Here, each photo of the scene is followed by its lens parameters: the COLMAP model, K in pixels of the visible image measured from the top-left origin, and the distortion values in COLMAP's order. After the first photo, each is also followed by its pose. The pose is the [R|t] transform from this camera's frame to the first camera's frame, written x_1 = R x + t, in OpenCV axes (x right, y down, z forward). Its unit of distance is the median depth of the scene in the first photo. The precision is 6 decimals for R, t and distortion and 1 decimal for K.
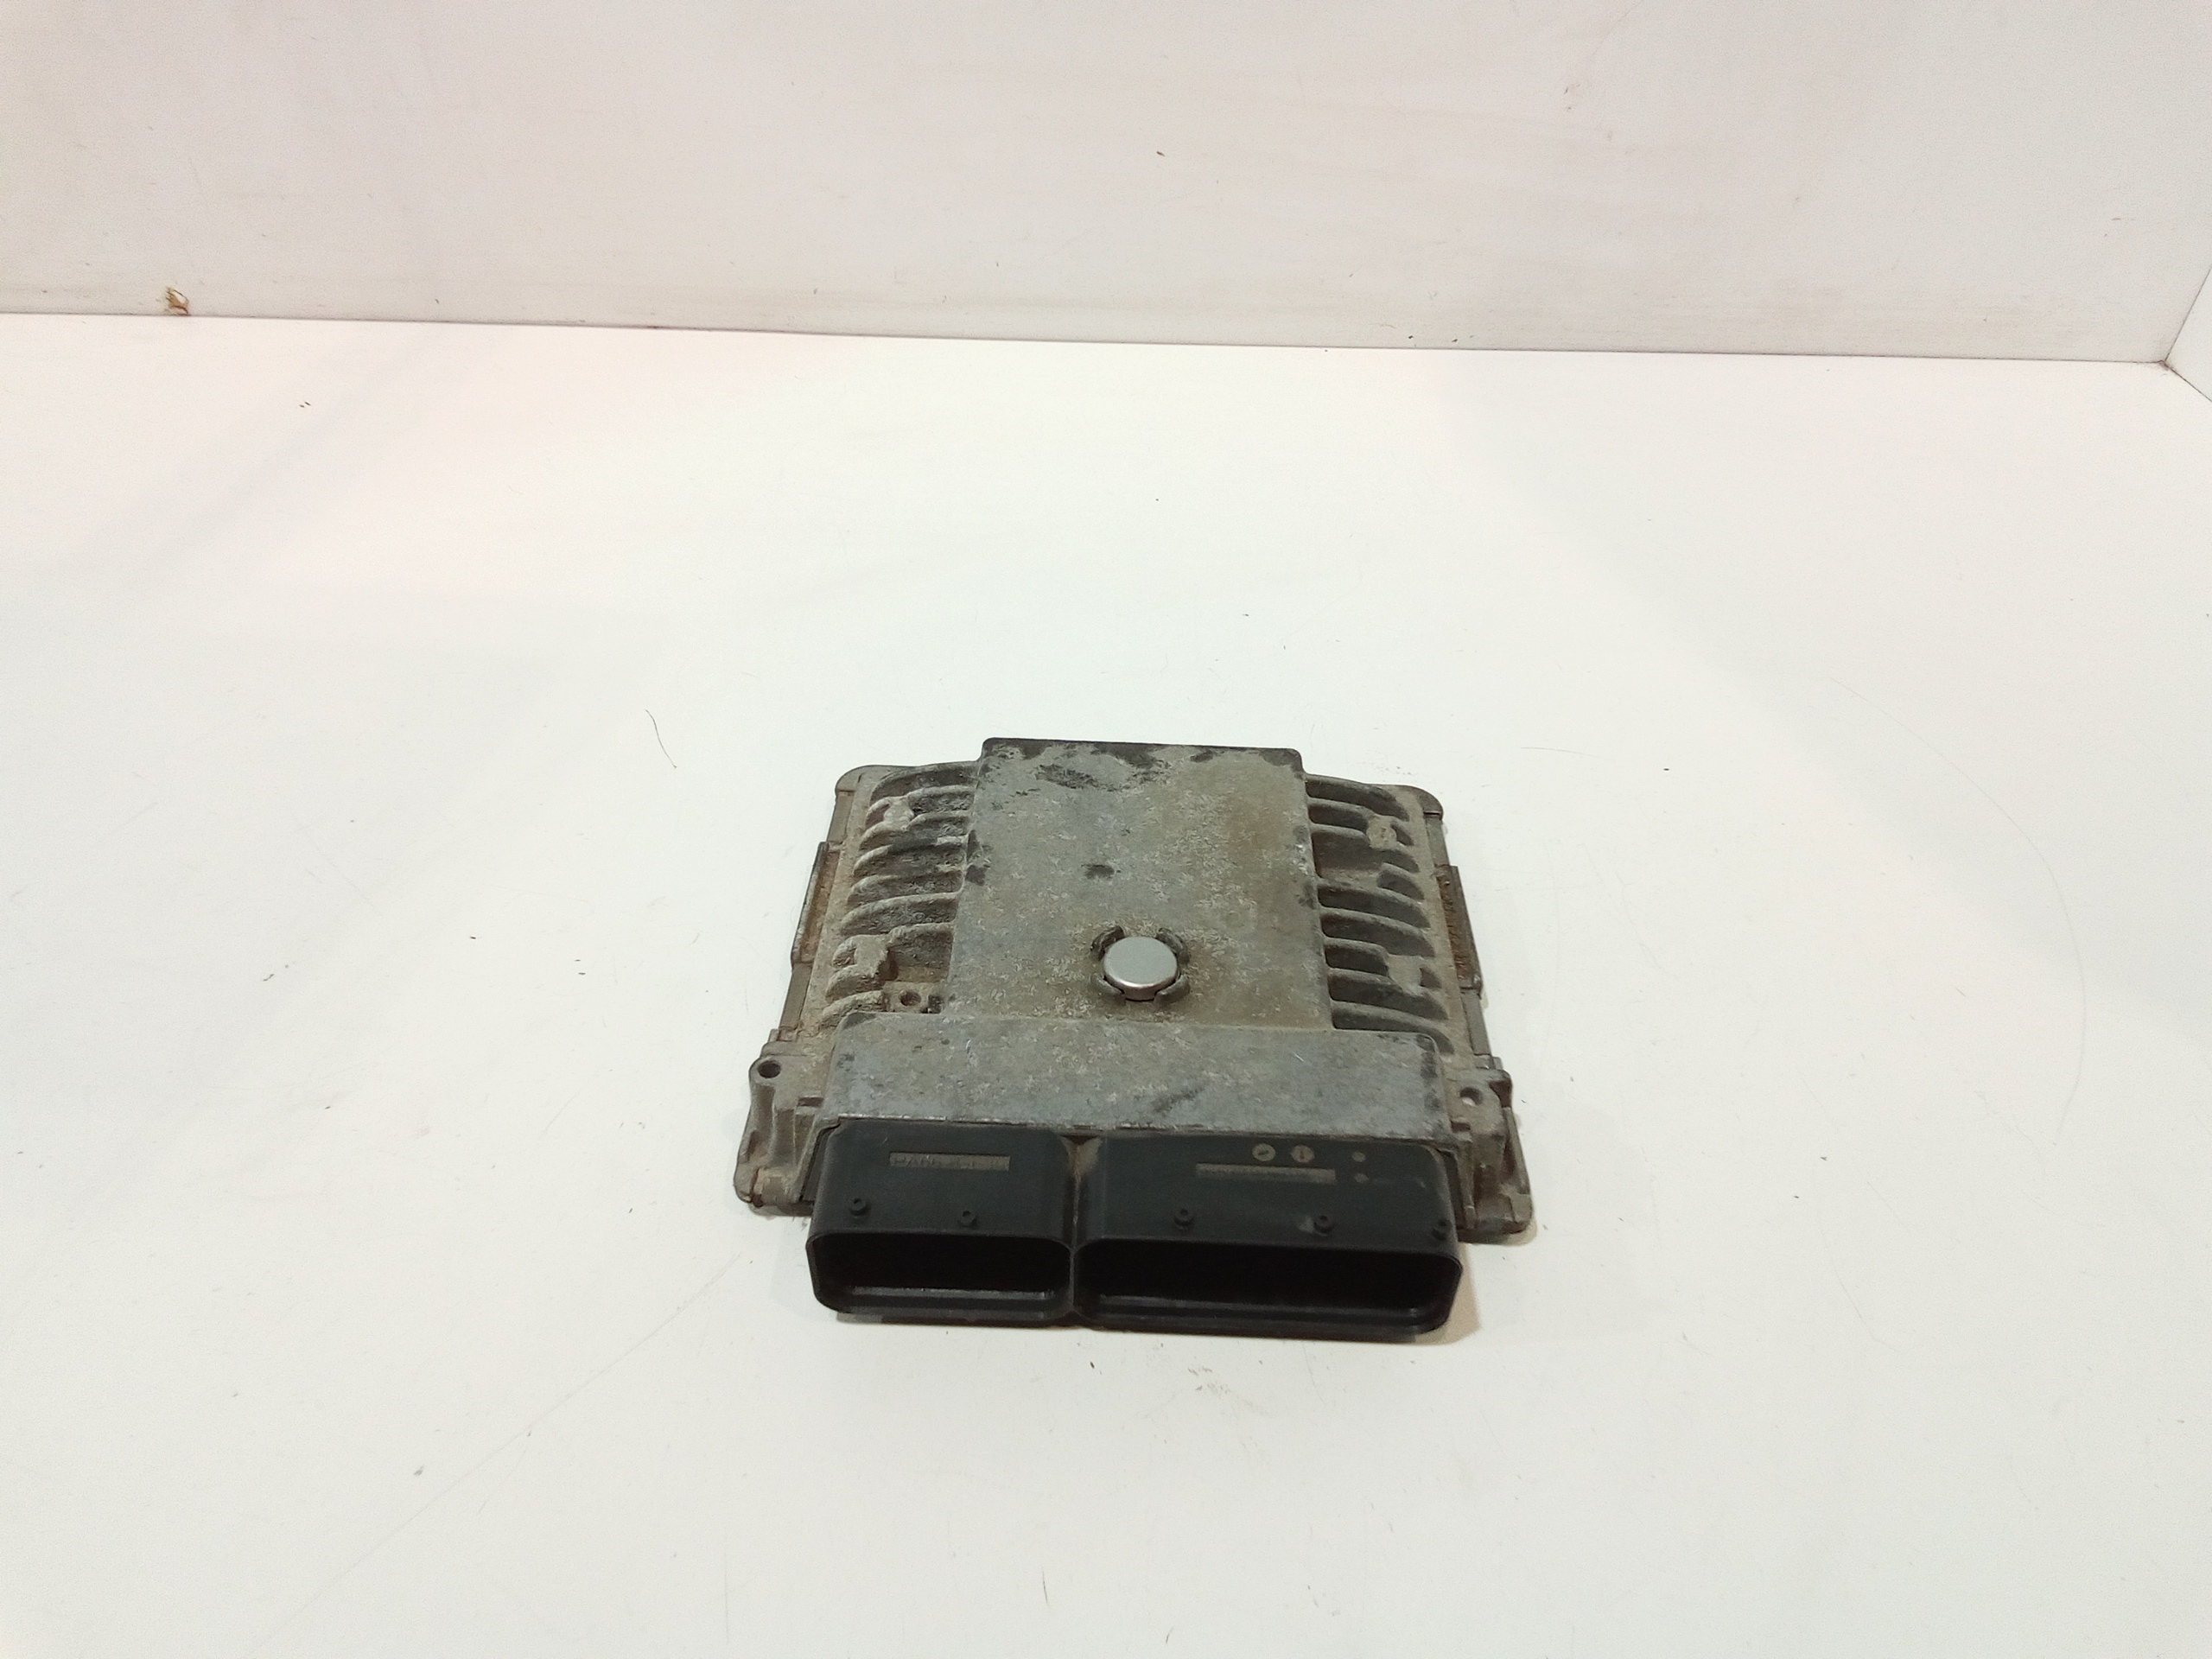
lens RADIAL K [[1547.2, 0, 1106.0], [0, 1547.2, 829.5], [0, 0, 1]] dist [0.069857, -0.000044]
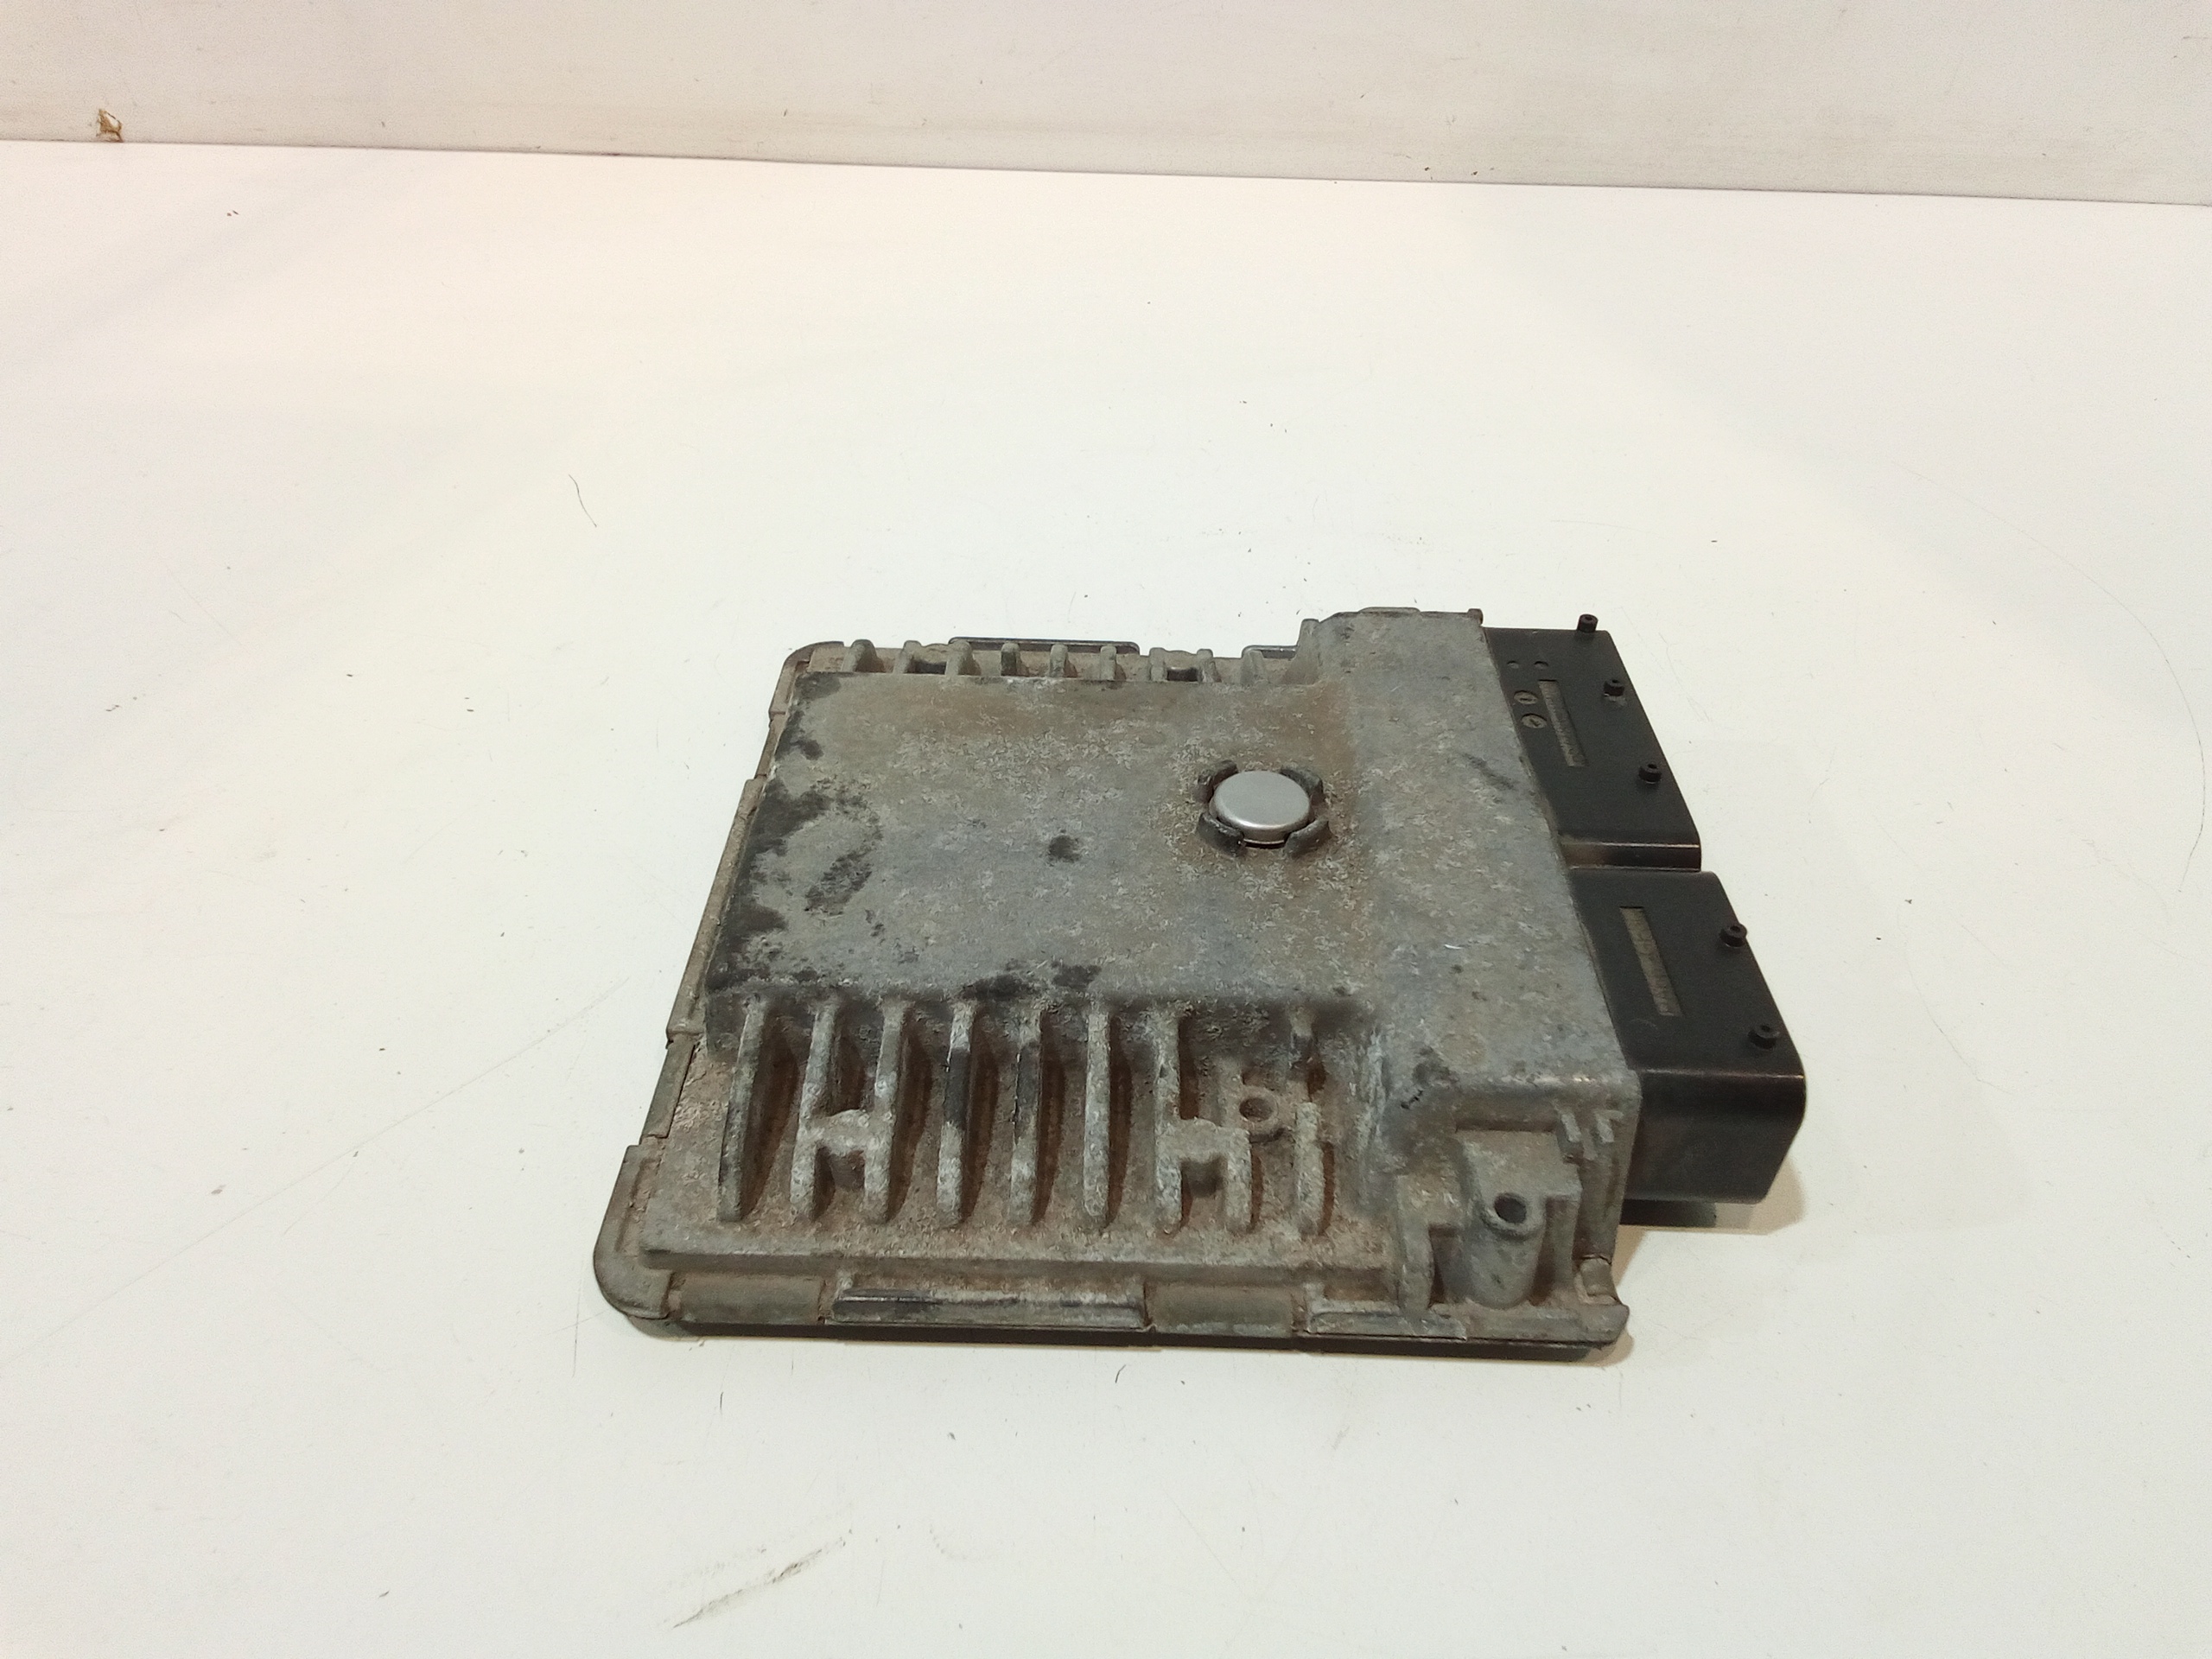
lens RADIAL K [[1547.2, 0, 1106.0], [0, 1547.2, 829.5], [0, 0, 1]] dist [0.069857, -0.000044]
pose [[-0.015104, -0.657147, 0.753611, -0.525244], [0.632486, 0.577469, 0.516228, -0.326340], [-0.774424, 0.484446, 0.406914, 0.704899]]
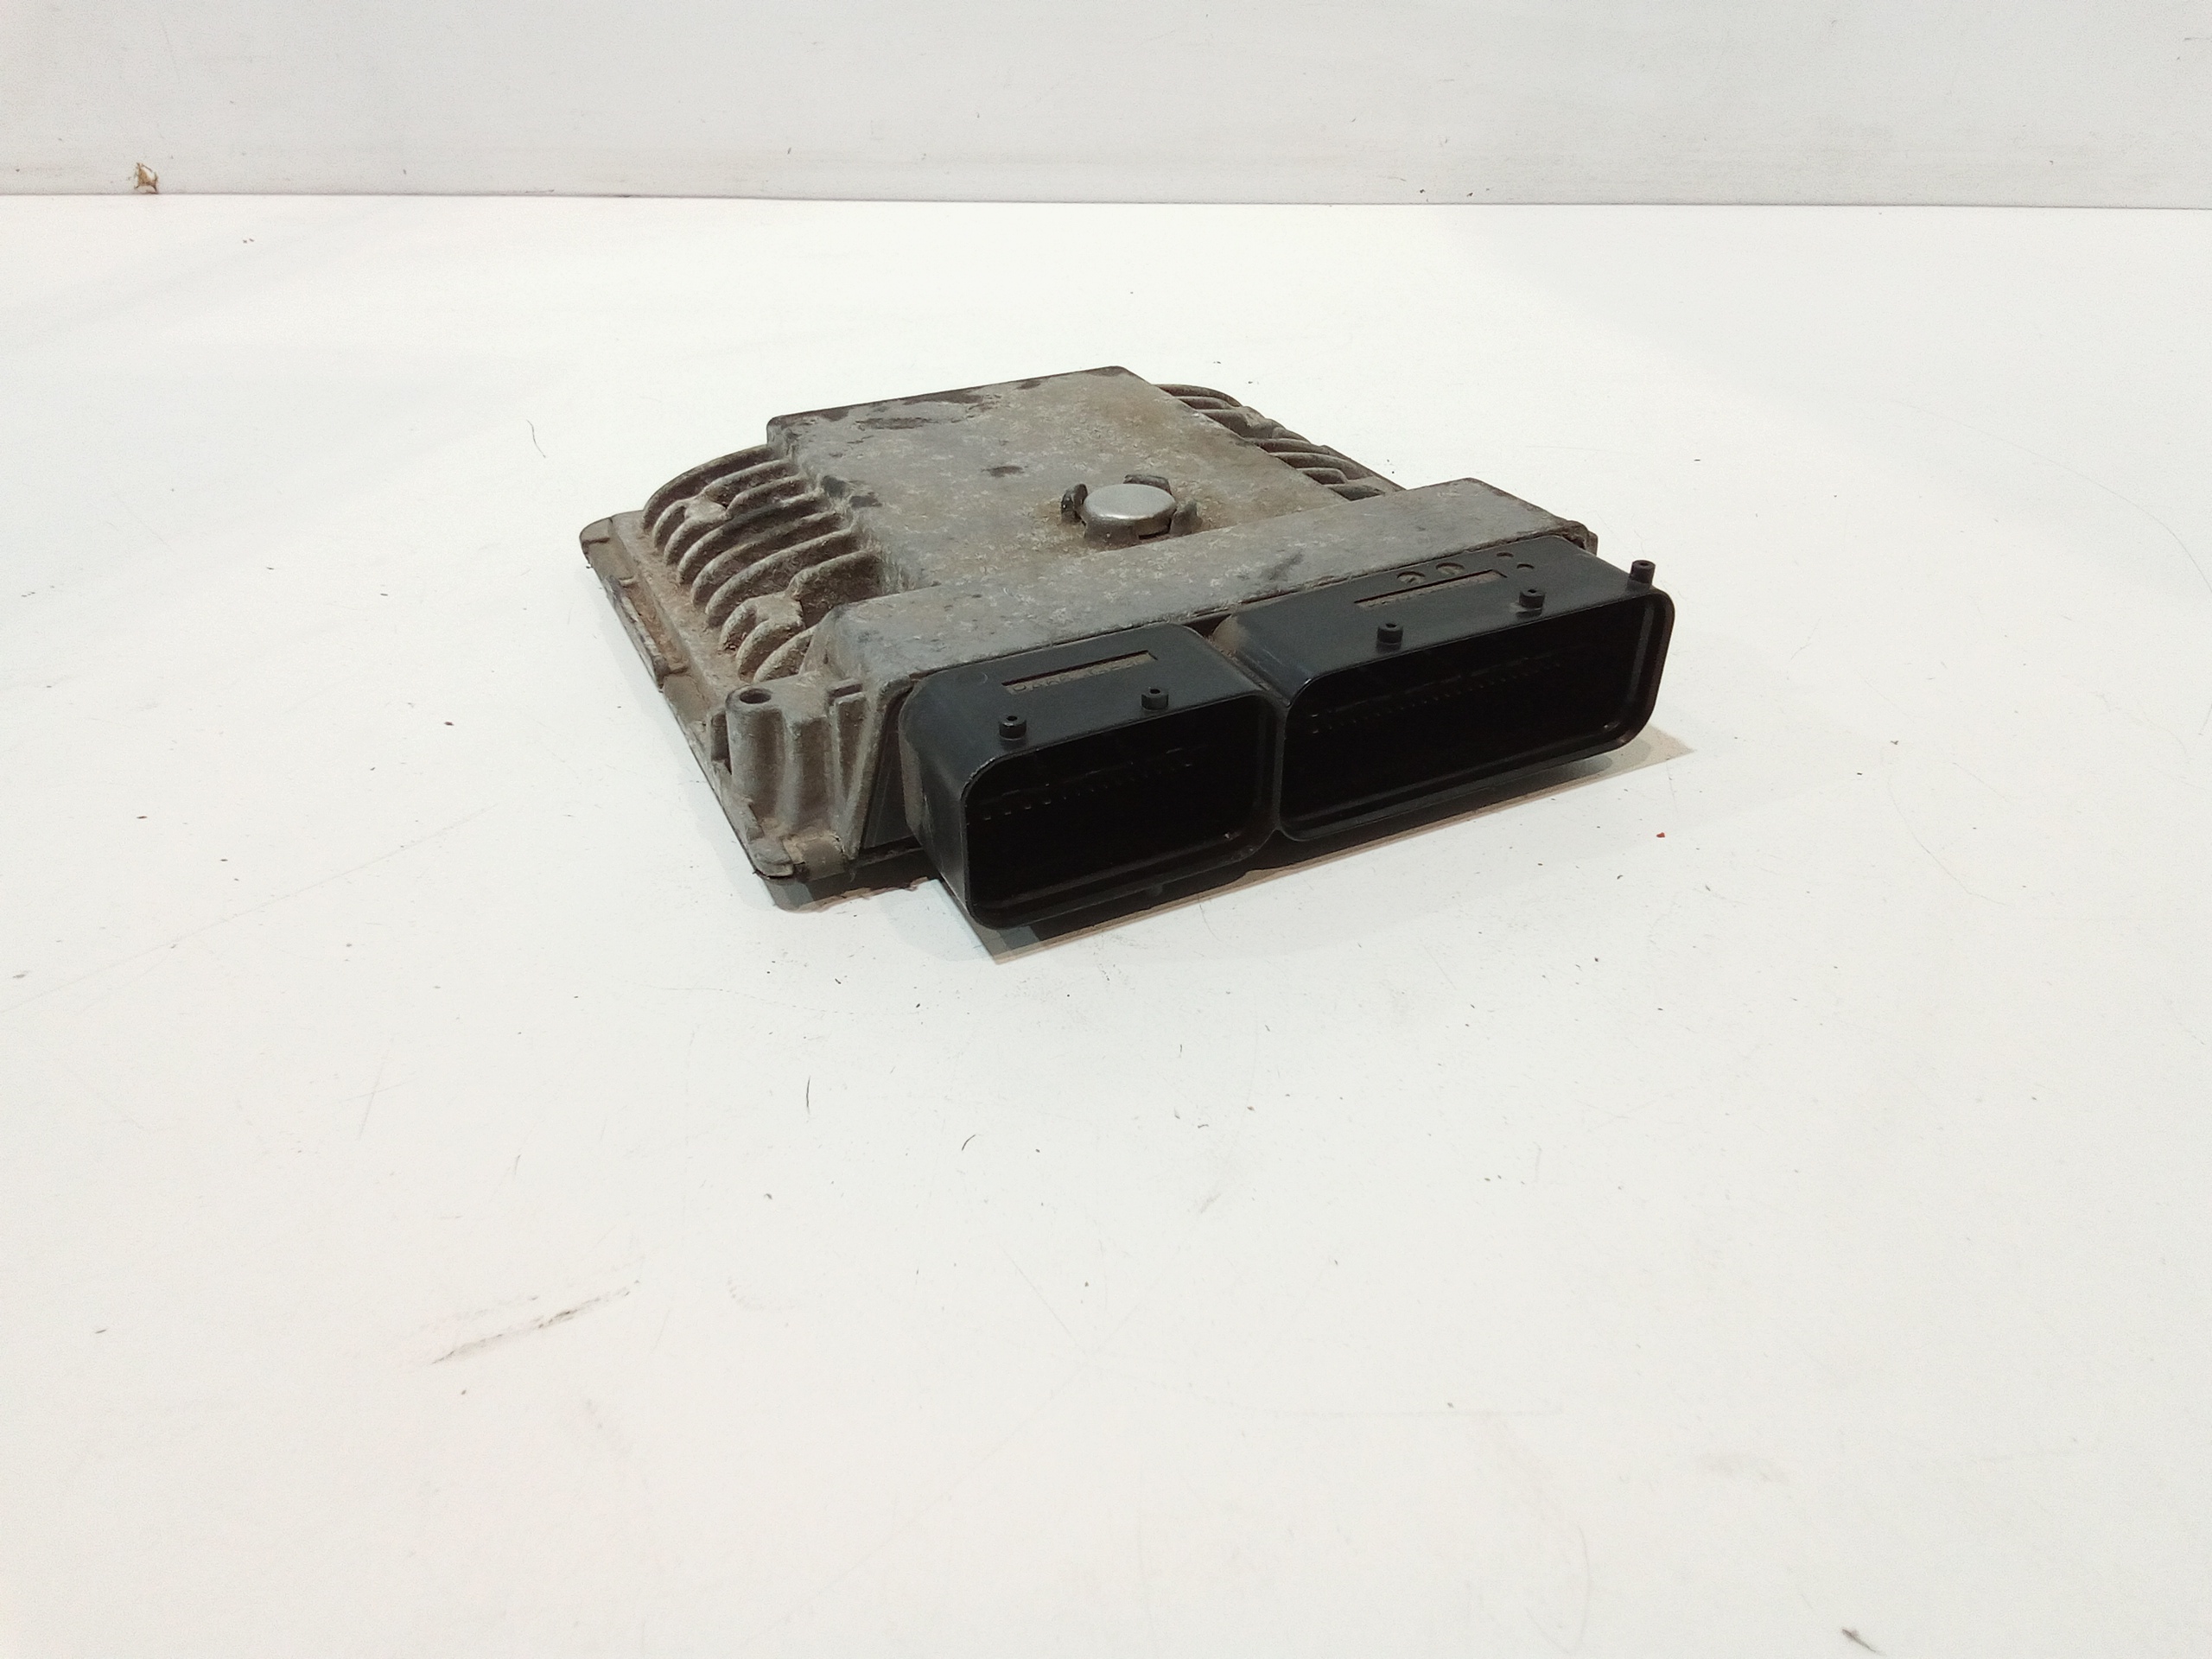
lens RADIAL K [[1547.2, 0, 1106.0], [0, 1547.2, 829.5], [0, 0, 1]] dist [0.069857, -0.000044]
pose [[0.882440, -0.281106, 0.377199, -0.319108], [0.325556, 0.943723, -0.058316, 0.270587], [-0.339578, 0.174260, 0.924294, 0.266973]]
